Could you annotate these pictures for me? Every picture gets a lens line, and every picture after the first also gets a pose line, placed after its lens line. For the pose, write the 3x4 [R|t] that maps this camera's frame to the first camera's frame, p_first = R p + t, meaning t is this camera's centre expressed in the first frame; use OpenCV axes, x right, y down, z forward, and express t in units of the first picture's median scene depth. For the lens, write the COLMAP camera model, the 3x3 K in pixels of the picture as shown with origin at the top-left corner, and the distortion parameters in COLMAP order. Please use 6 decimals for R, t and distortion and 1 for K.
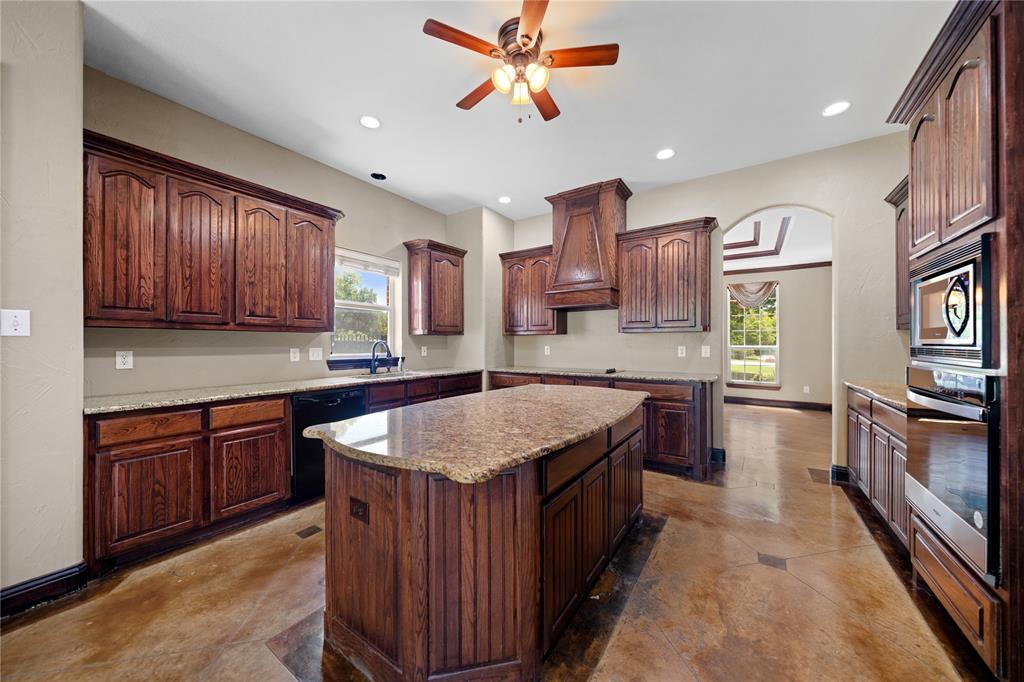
lens RADIAL K [[352.5, 0, 523.1], [0, 352.5, 344.2], [0, 0, 1]] dist [-0.000479, 0.000399]
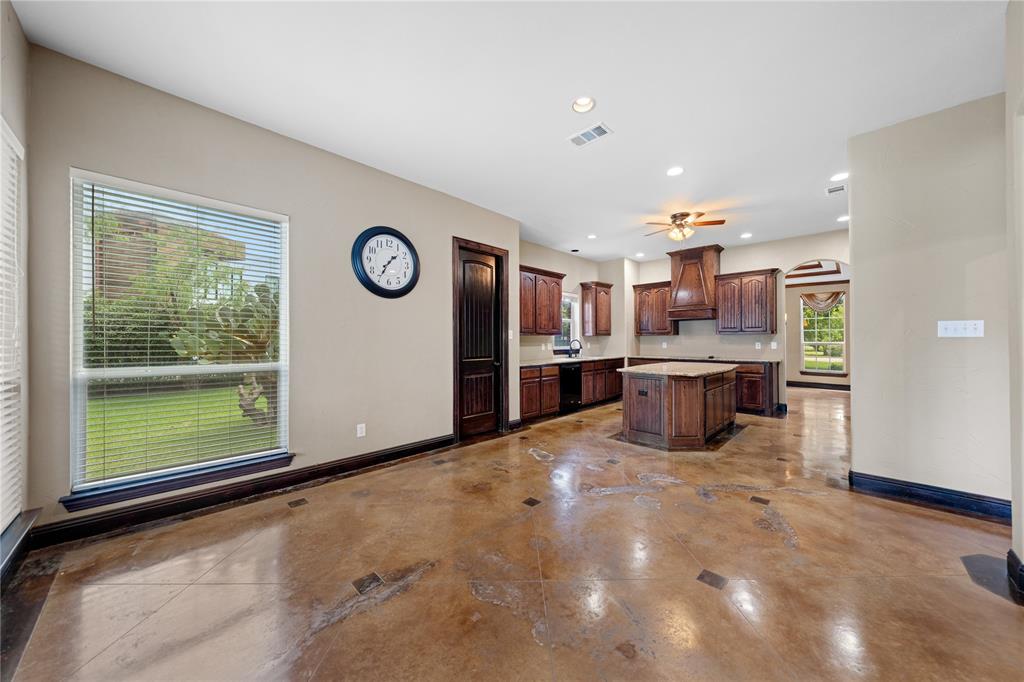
lens RADIAL K [[352.5, 0, 518.3], [0, 352.5, 338.5], [0, 0, 1]] dist [-0.000479, 0.000399]
pose [[0.981454, -0.003111, -0.191674, -0.336576], [0.001781, 0.999973, -0.007114, -0.002310], [0.191691, 0.006641, 0.981433, -0.837650]]
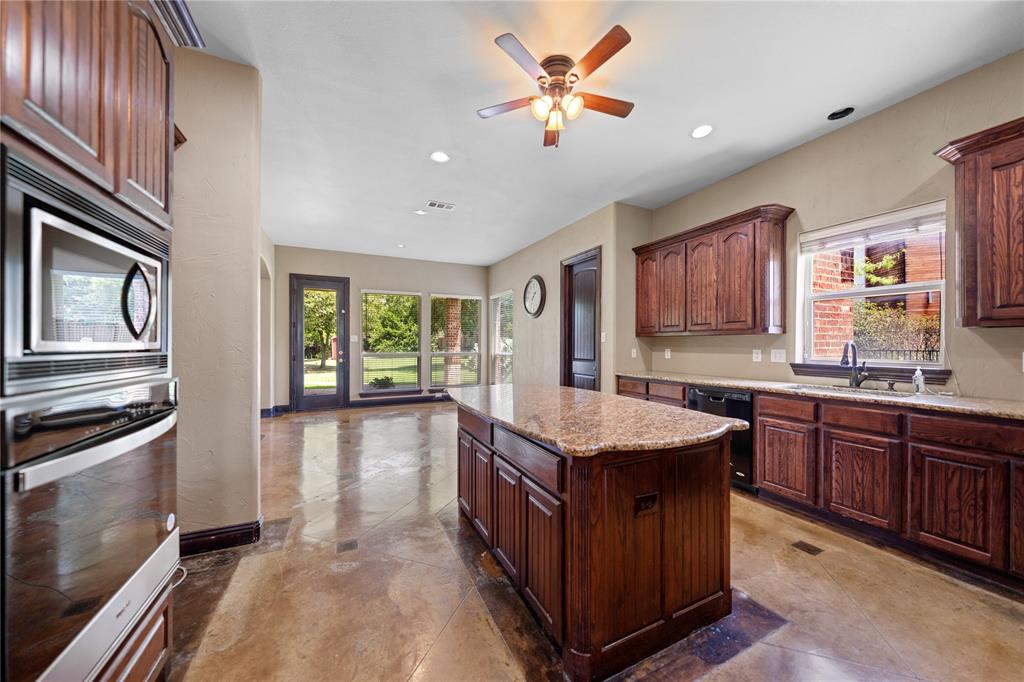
lens RADIAL K [[352.5, 0, 517.3], [0, 352.5, 346.6], [0, 0, 1]] dist [-0.000479, 0.000399]
pose [[-0.518265, 0.013669, -0.855111, 0.535342], [0.007322, 0.999907, 0.011547, -0.012240], [0.855189, -0.000277, -0.518317, 0.780374]]
